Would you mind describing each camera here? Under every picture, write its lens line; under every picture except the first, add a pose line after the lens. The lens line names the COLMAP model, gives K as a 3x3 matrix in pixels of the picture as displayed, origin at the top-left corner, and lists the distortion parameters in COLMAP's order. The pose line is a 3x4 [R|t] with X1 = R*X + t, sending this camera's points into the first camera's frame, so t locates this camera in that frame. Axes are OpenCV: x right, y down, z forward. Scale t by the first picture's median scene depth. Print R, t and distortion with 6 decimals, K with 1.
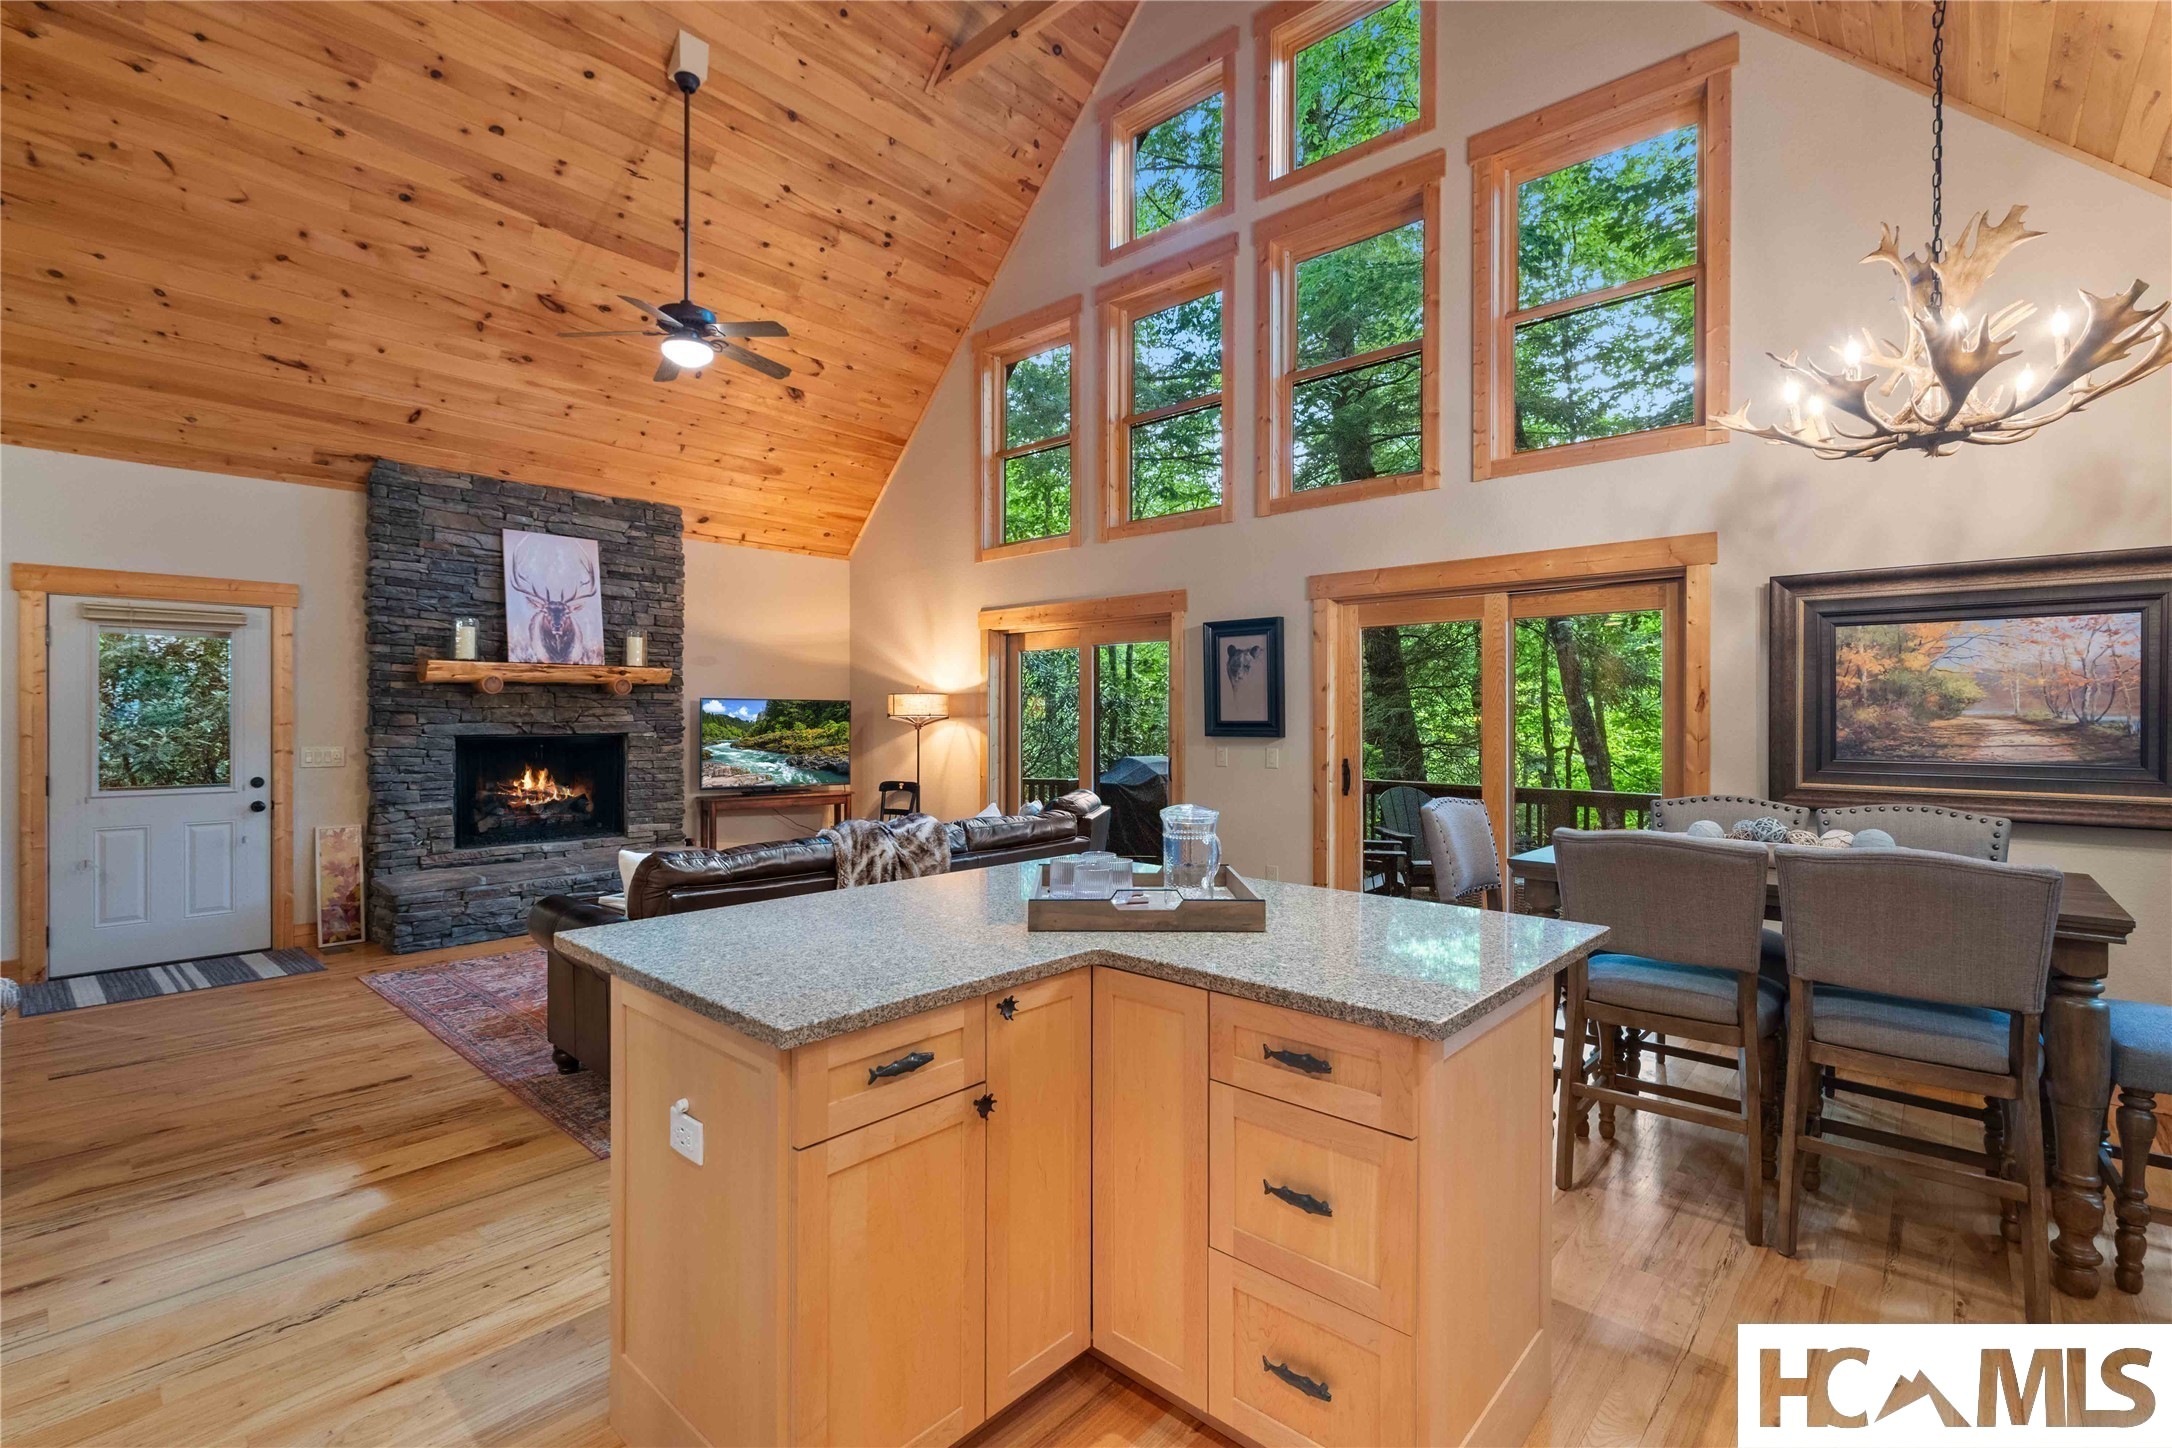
lens RADIAL K [[972.6, 0, 1080.1], [0, 972.6, 717.2], [0, 0, 1]] dist [-0.002553, 0.000905]
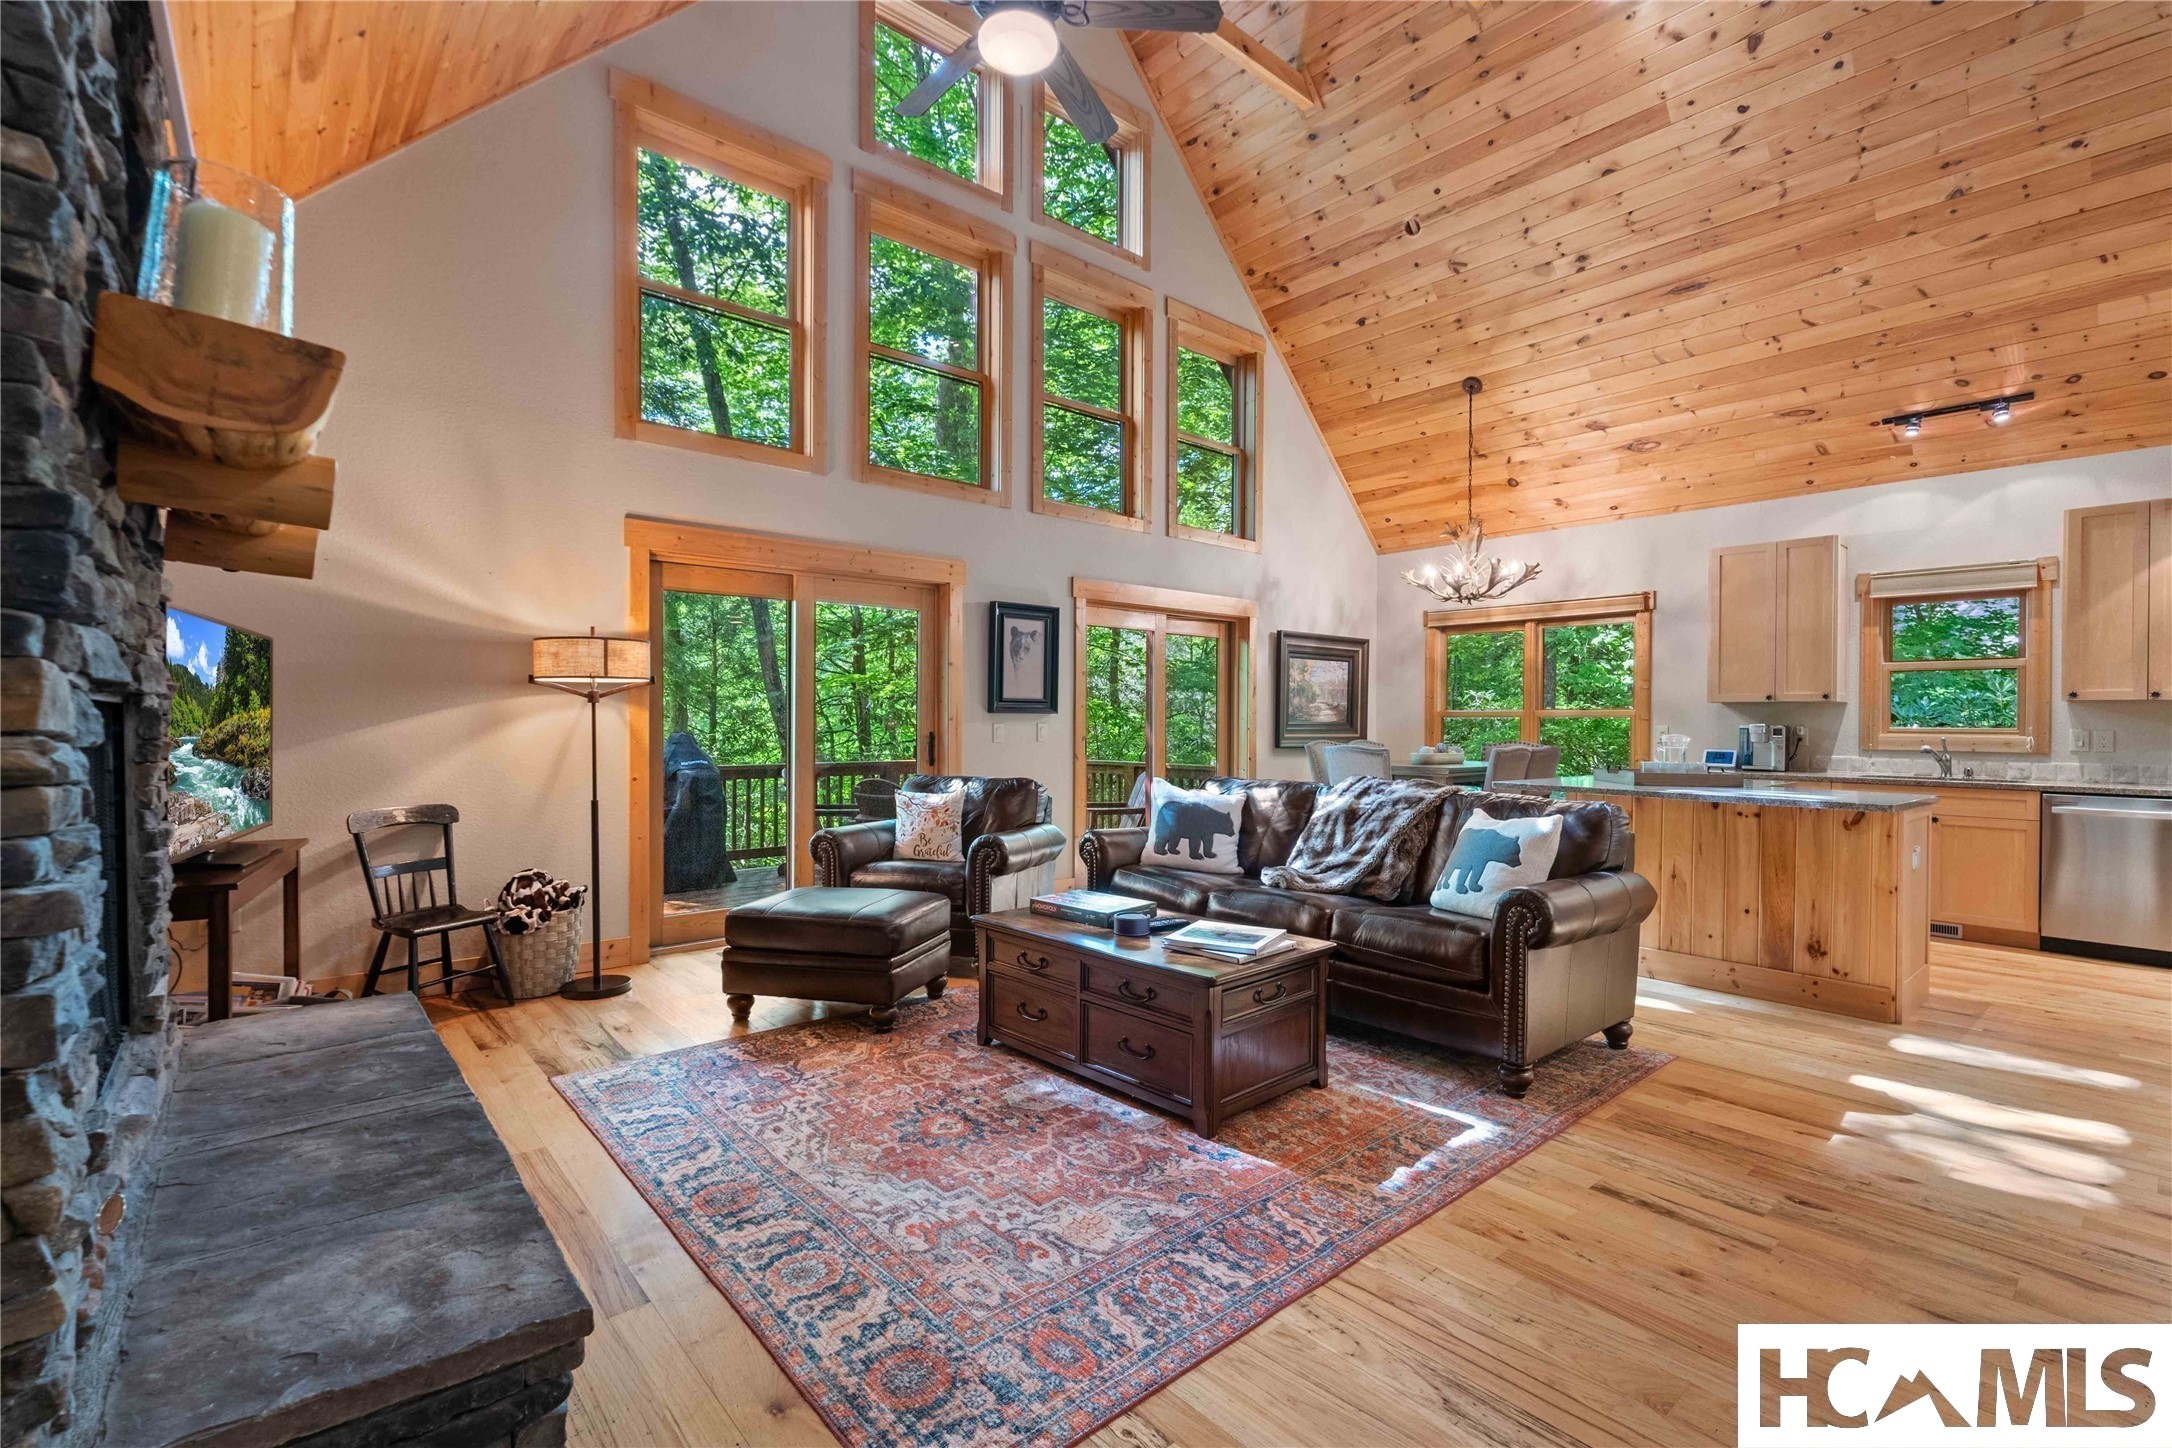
lens RADIAL K [[972.6, 0, 1079.1], [0, 972.6, 726.9], [0, 0, 1]] dist [-0.002553, 0.000905]
pose [[0.121189, -0.007957, 0.992598, -0.978832], [-0.006409, 0.999941, 0.008798, 0.027904], [-0.992609, -0.007427, 0.121131, 0.886837]]
